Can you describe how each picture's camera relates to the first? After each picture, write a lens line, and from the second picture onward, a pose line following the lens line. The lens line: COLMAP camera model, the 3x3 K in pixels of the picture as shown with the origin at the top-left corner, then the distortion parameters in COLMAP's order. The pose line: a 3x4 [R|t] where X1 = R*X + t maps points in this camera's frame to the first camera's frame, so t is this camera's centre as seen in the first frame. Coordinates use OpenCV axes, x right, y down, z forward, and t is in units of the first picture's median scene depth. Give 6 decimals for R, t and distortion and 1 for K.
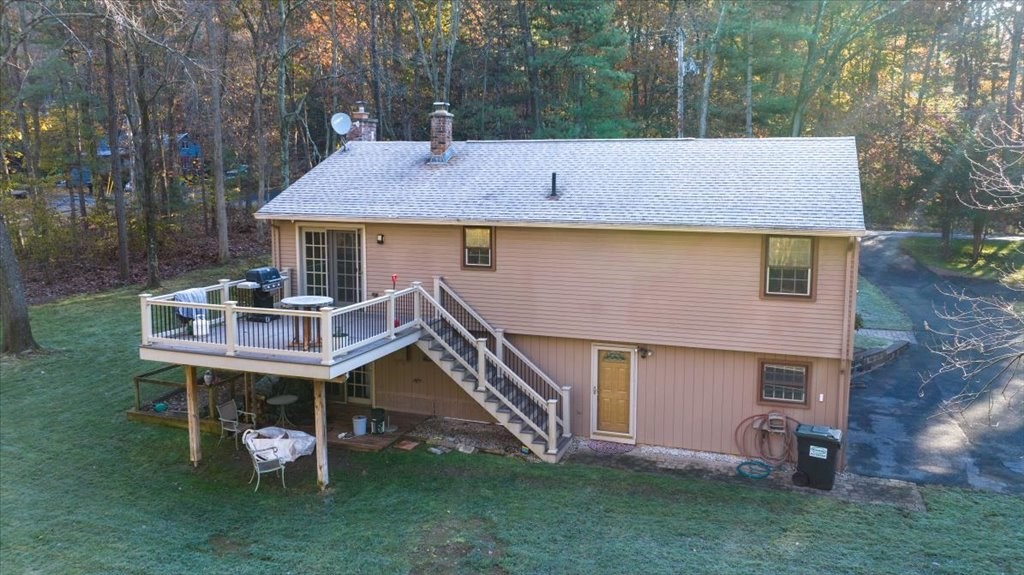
lens RADIAL K [[802.2, 0, 512.3], [0, 802.2, 267.5], [0, 0, 1]] dist [-0.017273, -0.004473]
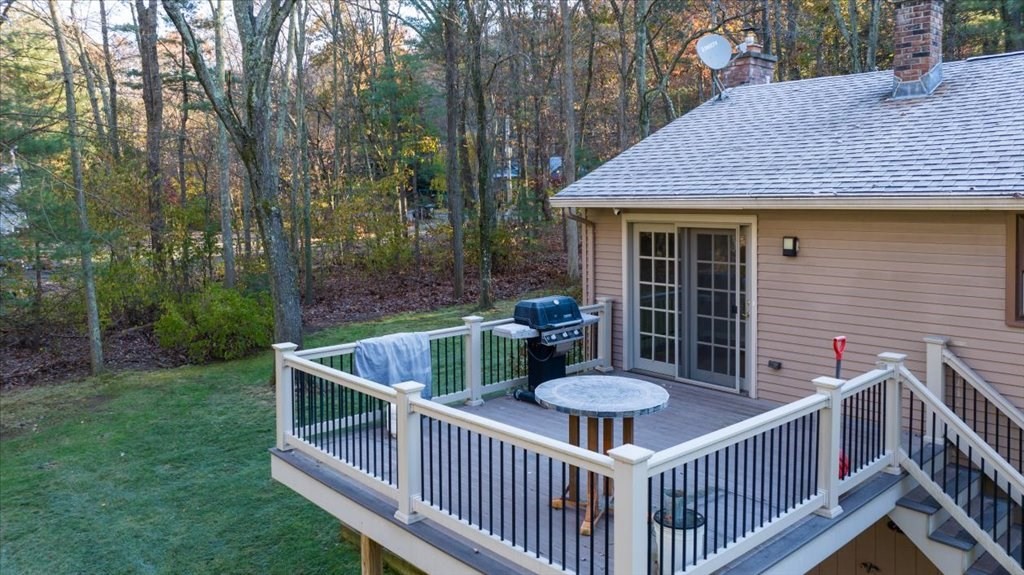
lens RADIAL K [[747.8, 0, 510.4], [0, 747.8, 221.7], [0, 0, 1]] dist [-0.008868, -0.005656]
pose [[0.883669, 0.002752, -0.468105, -0.111042], [-0.045052, 0.995841, -0.079193, -0.008669], [0.465940, 0.091070, 0.880117, 0.572651]]
